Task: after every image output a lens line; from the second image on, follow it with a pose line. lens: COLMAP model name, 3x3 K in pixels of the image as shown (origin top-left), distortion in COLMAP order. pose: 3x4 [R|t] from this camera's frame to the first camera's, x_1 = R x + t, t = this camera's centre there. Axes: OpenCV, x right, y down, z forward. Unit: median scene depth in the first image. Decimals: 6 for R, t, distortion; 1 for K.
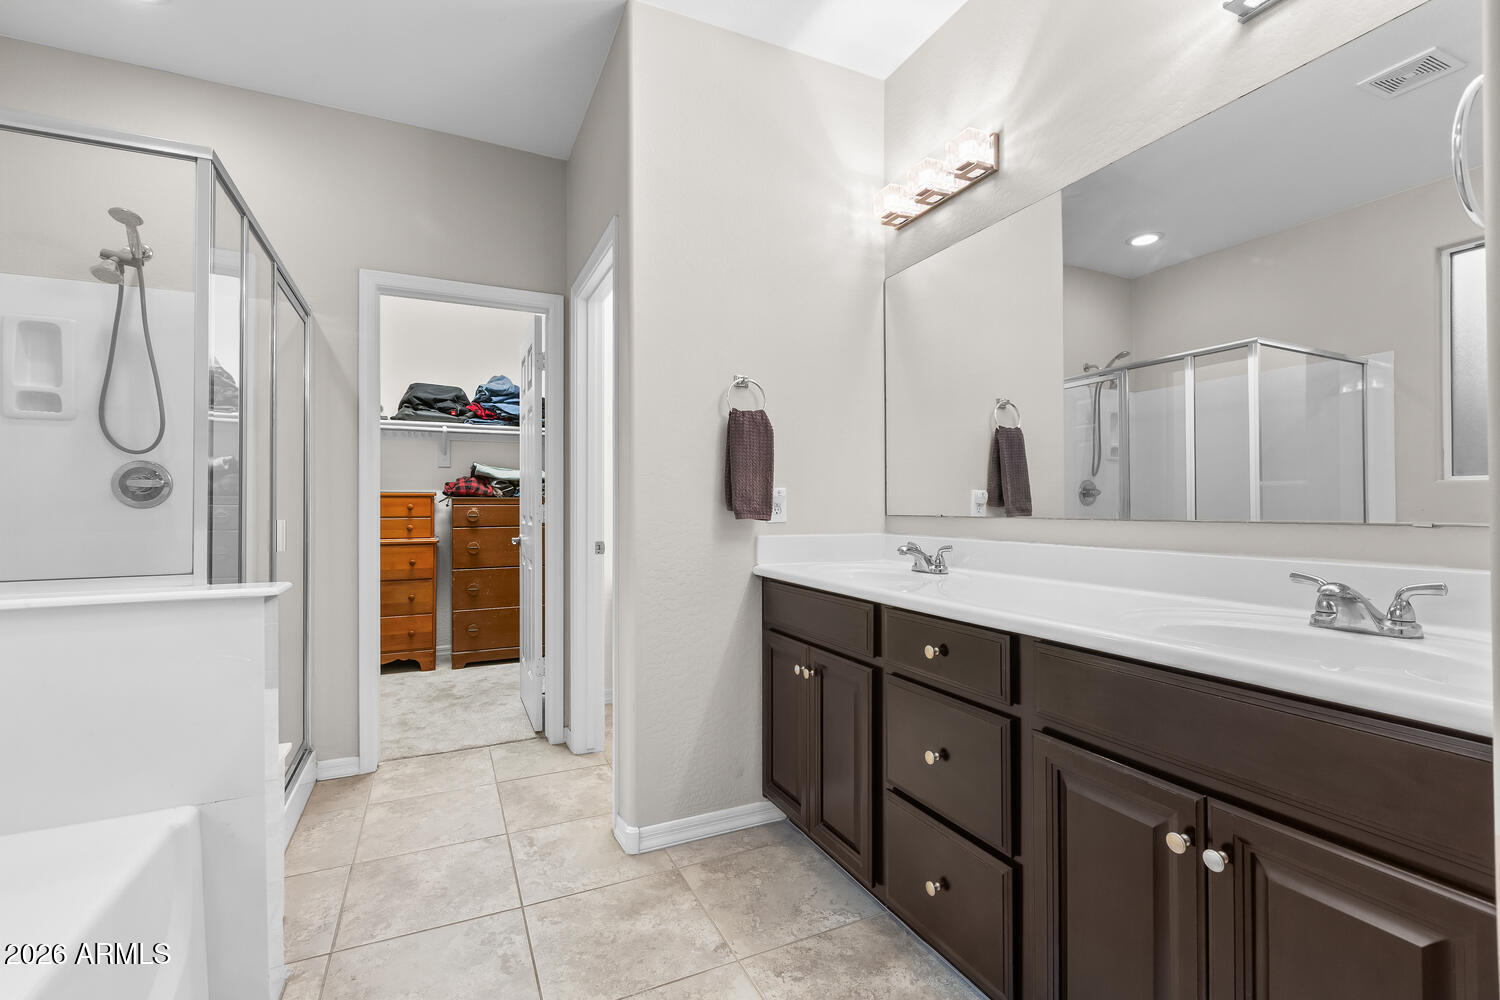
lens RADIAL K [[664.3, 0, 750.6], [0, 664.3, 496.8], [0, 0, 1]] dist [0.002531, -0.001263]
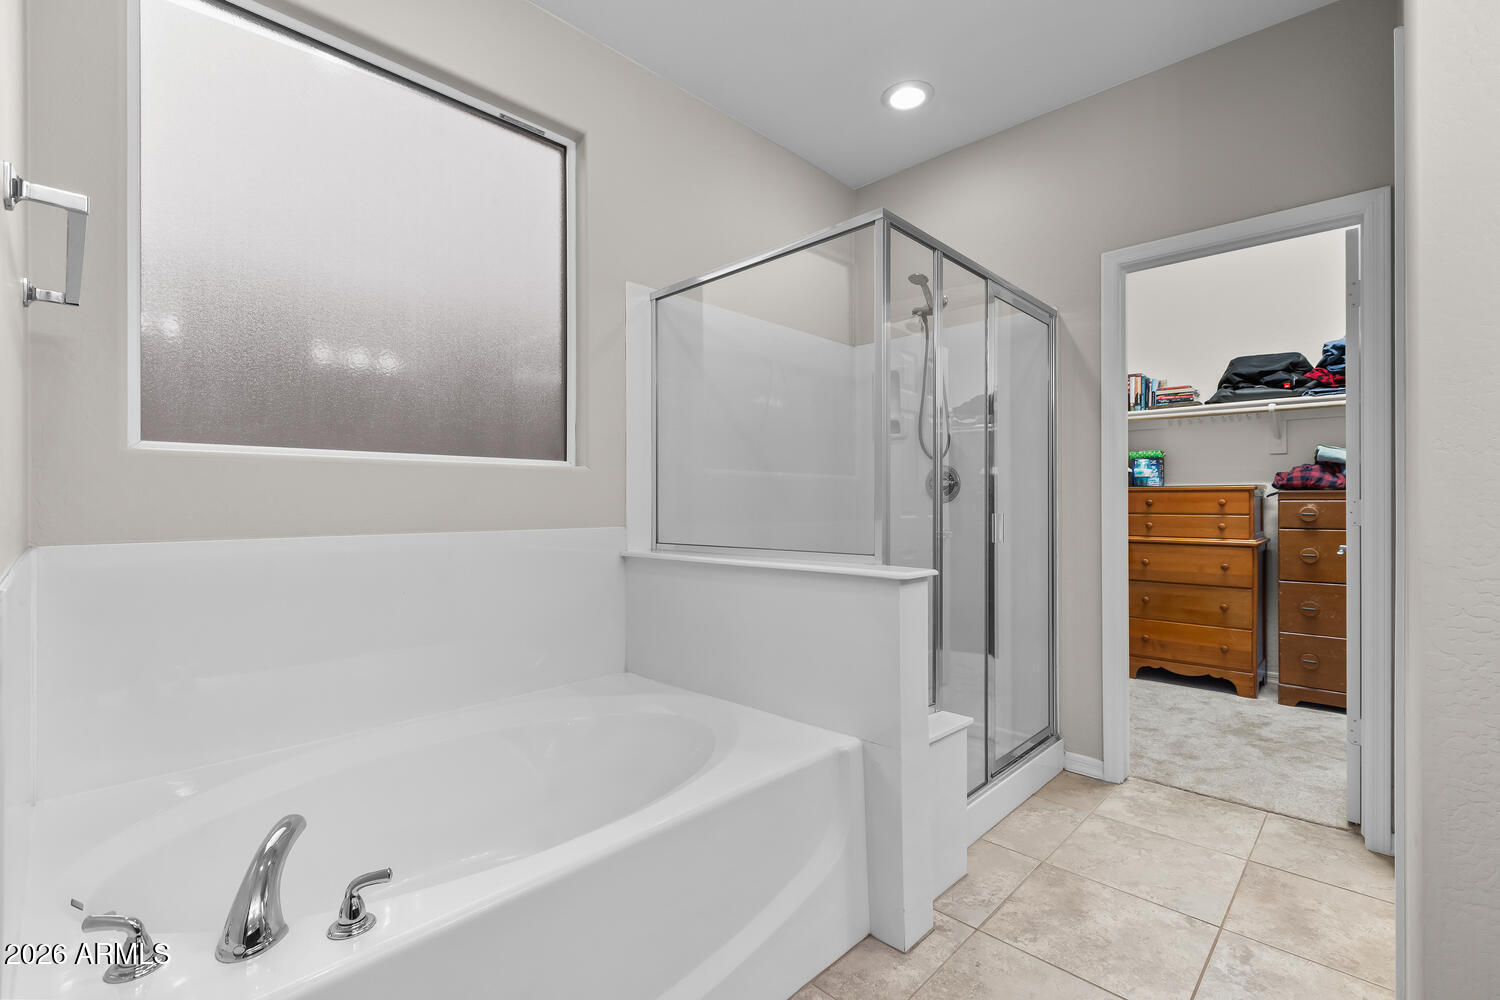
lens RADIAL K [[664.3, 0, 738.8], [0, 664.3, 497.7], [0, 0, 1]] dist [0.002531, -0.001263]
pose [[0.349425, -0.005290, -0.936949, 0.120956], [0.012239, 0.999925, -0.001082, 0.003534], [0.936884, -0.011089, 0.349463, 0.162389]]
